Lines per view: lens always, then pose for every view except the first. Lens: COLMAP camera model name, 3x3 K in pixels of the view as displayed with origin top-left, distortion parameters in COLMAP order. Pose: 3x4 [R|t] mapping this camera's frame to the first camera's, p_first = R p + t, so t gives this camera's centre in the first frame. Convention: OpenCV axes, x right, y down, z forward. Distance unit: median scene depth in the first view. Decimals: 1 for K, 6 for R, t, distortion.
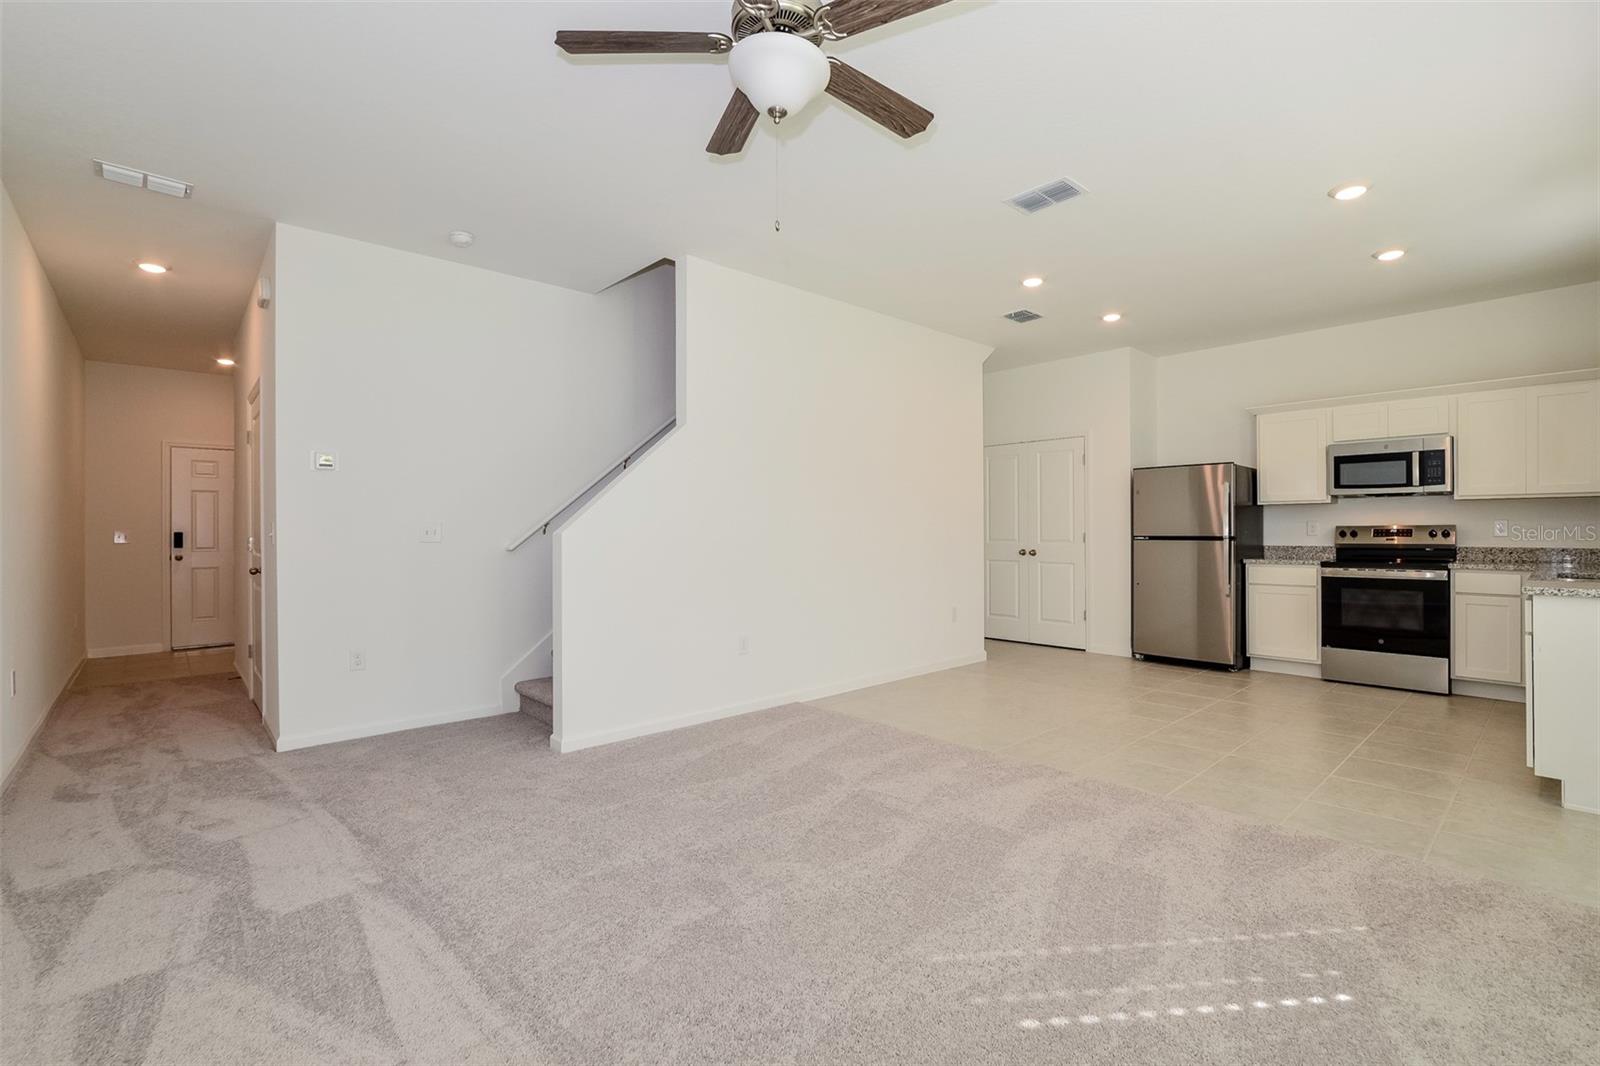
lens RADIAL K [[704.5, 0, 798.9], [0, 704.5, 525.5], [0, 0, 1]] dist [-0.012596, 0.000240]
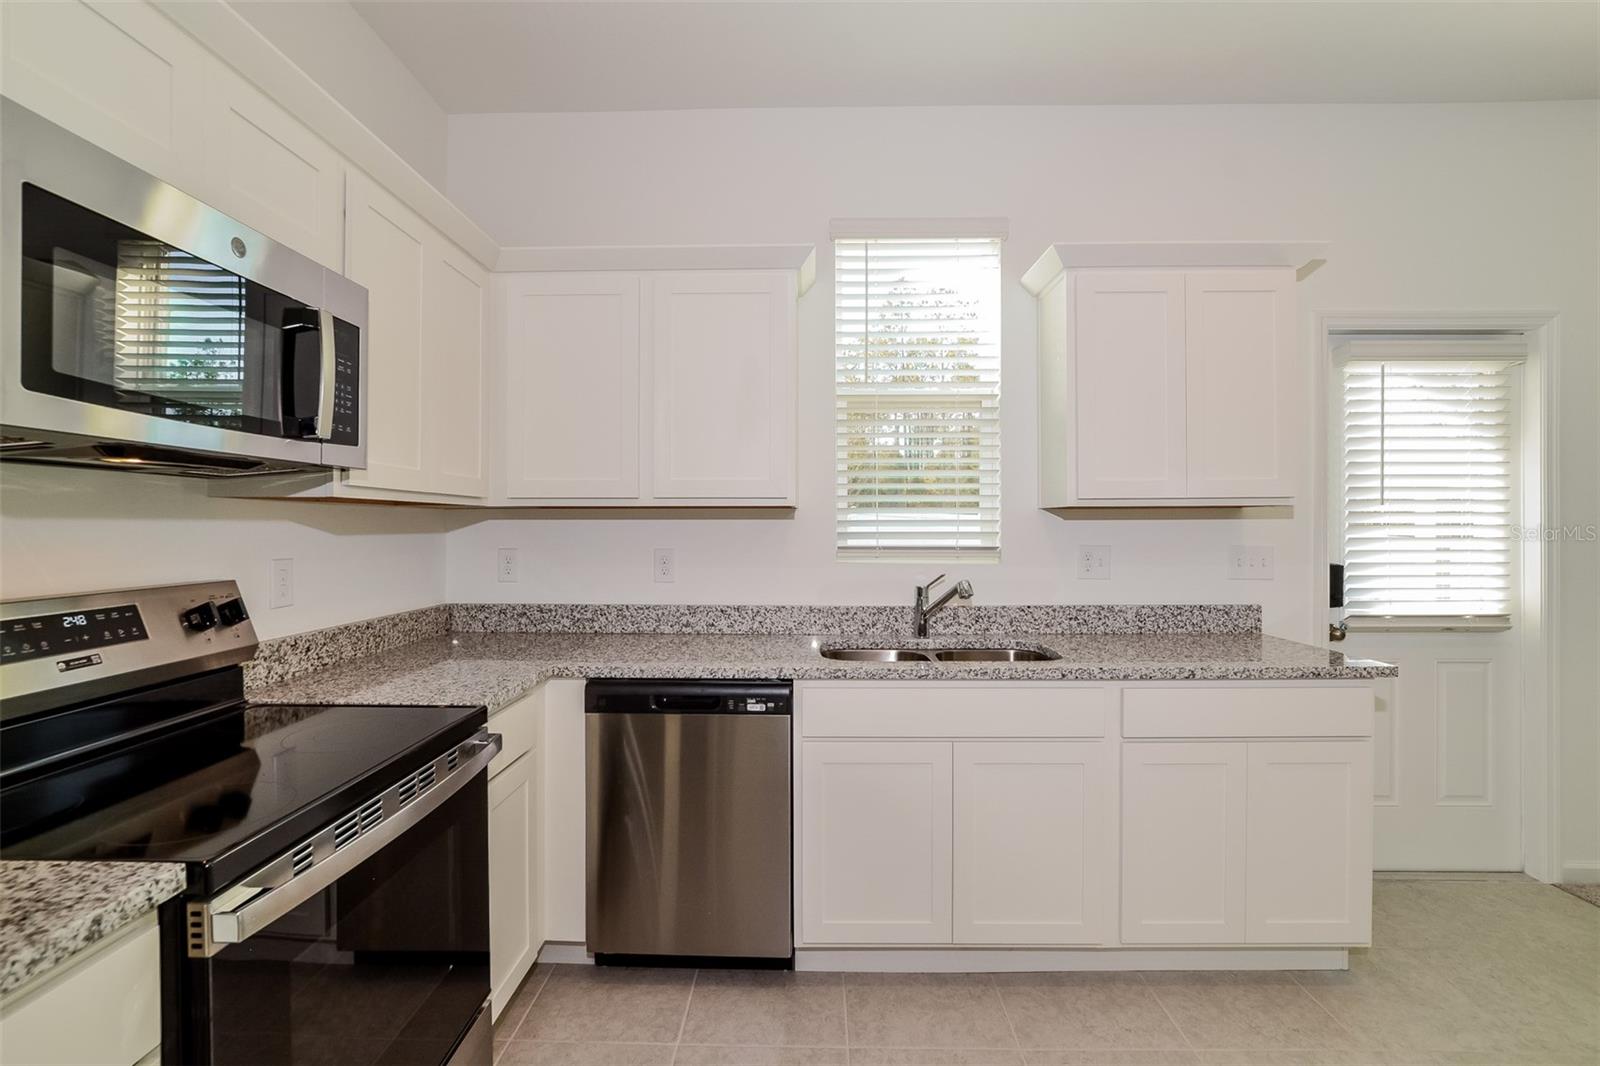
lens RADIAL K [[704.5, 0, 798.9], [0, 704.5, 525.5], [0, 0, 1]] dist [-0.012596, 0.000240]
pose [[-0.723295, 0.004689, 0.690523, 0.550797], [-0.002706, 0.999950, -0.009625, -0.021094], [-0.690534, -0.008830, -0.723246, 1.024045]]
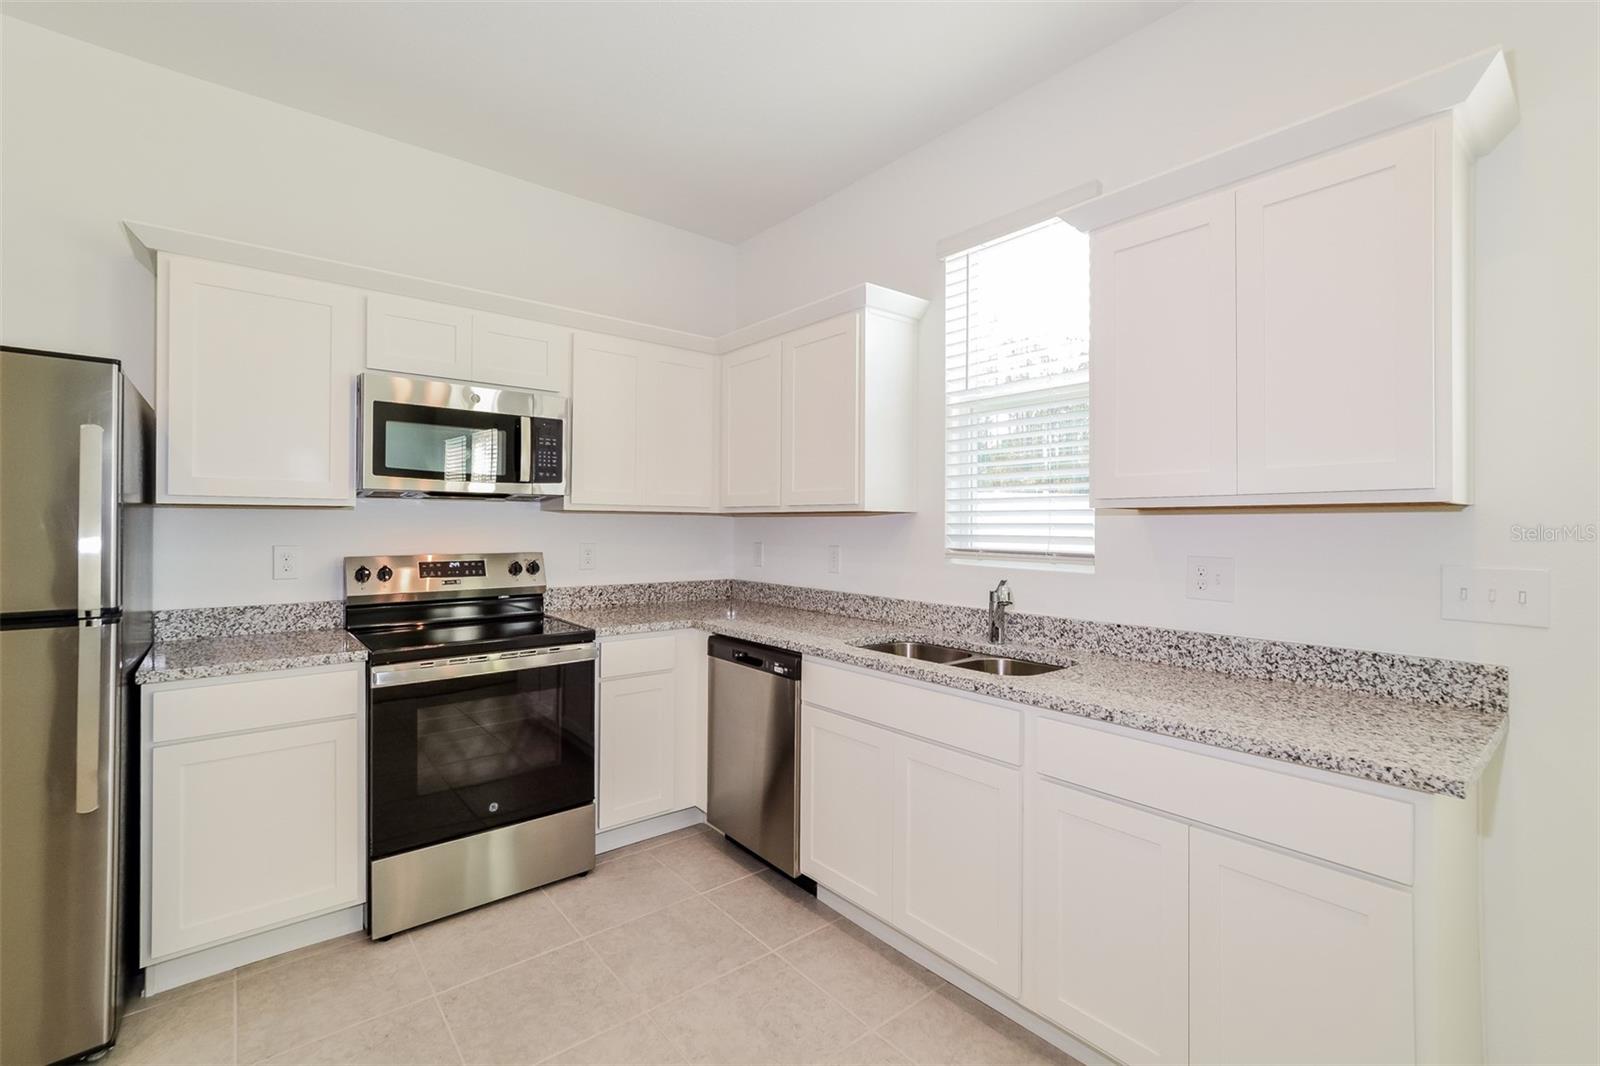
lens RADIAL K [[694.0, 0, 799.7], [0, 694.0, 523.6], [0, 0, 1]] dist [0.001325, 0.000147]
pose [[0.049830, 0.006078, 0.998739, 0.358458], [-0.015795, 0.999861, -0.005297, -0.024721], [-0.998633, -0.015511, 0.049919, 0.735670]]
